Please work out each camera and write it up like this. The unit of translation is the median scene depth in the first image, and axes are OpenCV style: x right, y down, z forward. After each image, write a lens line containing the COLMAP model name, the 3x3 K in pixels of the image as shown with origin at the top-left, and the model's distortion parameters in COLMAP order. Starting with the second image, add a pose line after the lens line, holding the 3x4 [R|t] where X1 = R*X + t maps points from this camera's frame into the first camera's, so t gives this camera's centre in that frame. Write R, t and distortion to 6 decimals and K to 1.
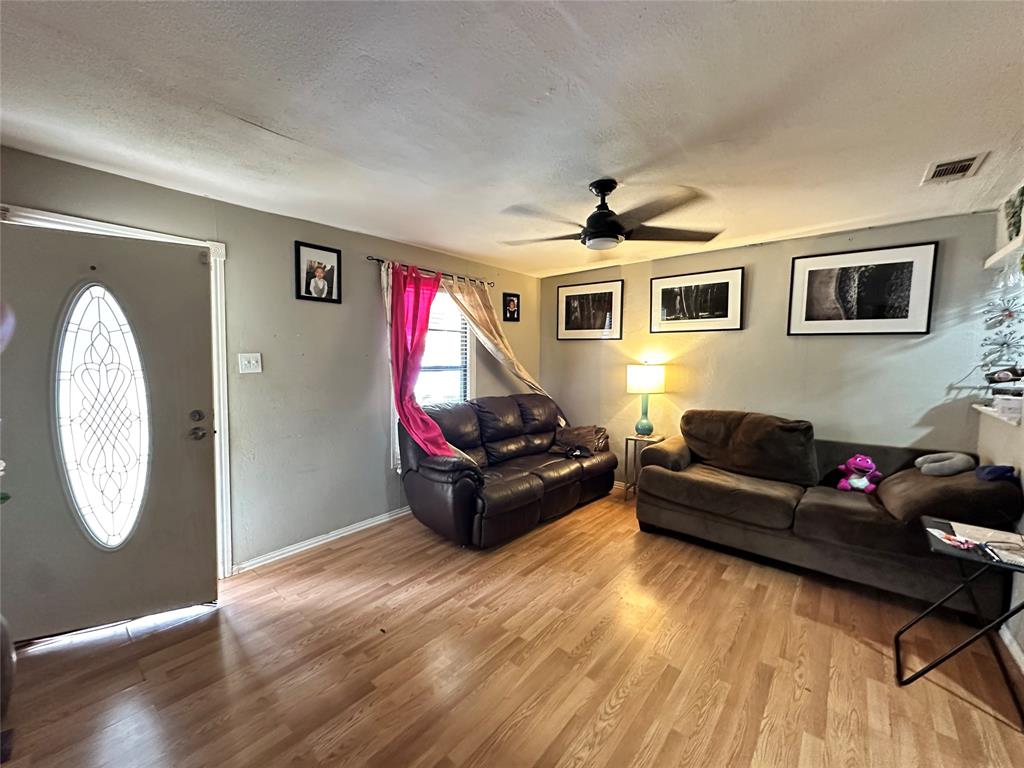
lens RADIAL K [[405.7, 0, 512.0], [0, 405.7, 384.0], [0, 0, 1]] dist [-0.000066, -0.000313]
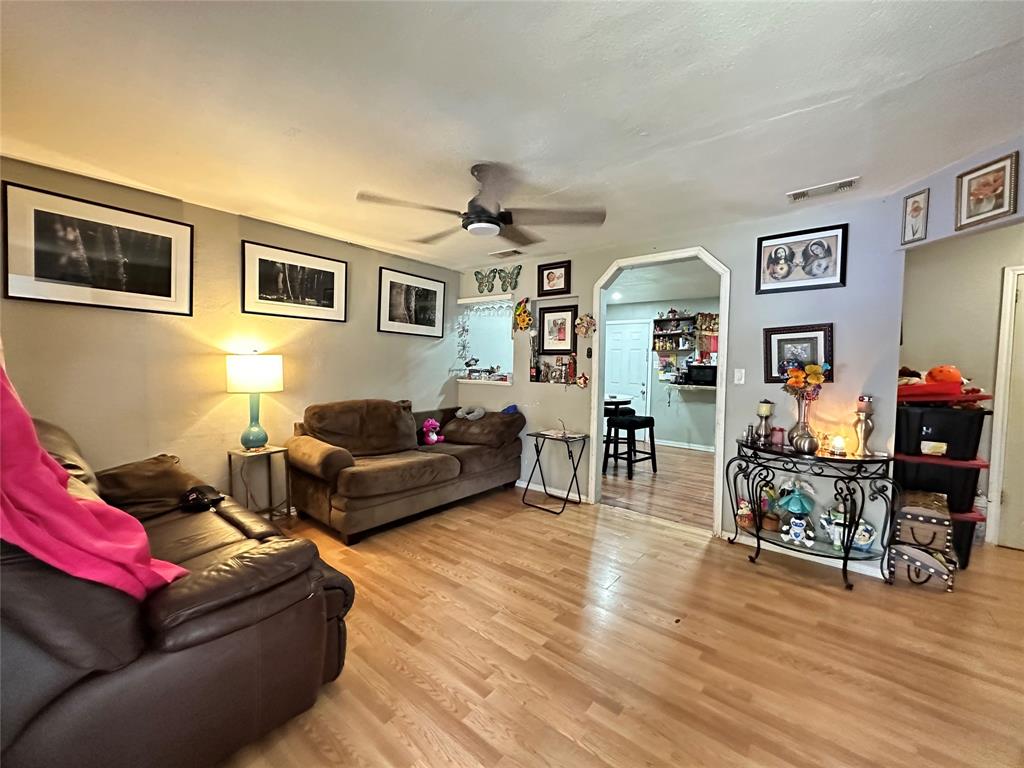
lens RADIAL K [[405.7, 0, 512.0], [0, 405.7, 384.0], [0, 0, 1]] dist [-0.000066, -0.000313]
pose [[-0.019906, -0.054000, 0.998343, -0.564064], [0.052077, 0.997129, 0.054972, -0.012266], [-0.998445, 0.053085, -0.017037, 0.691589]]
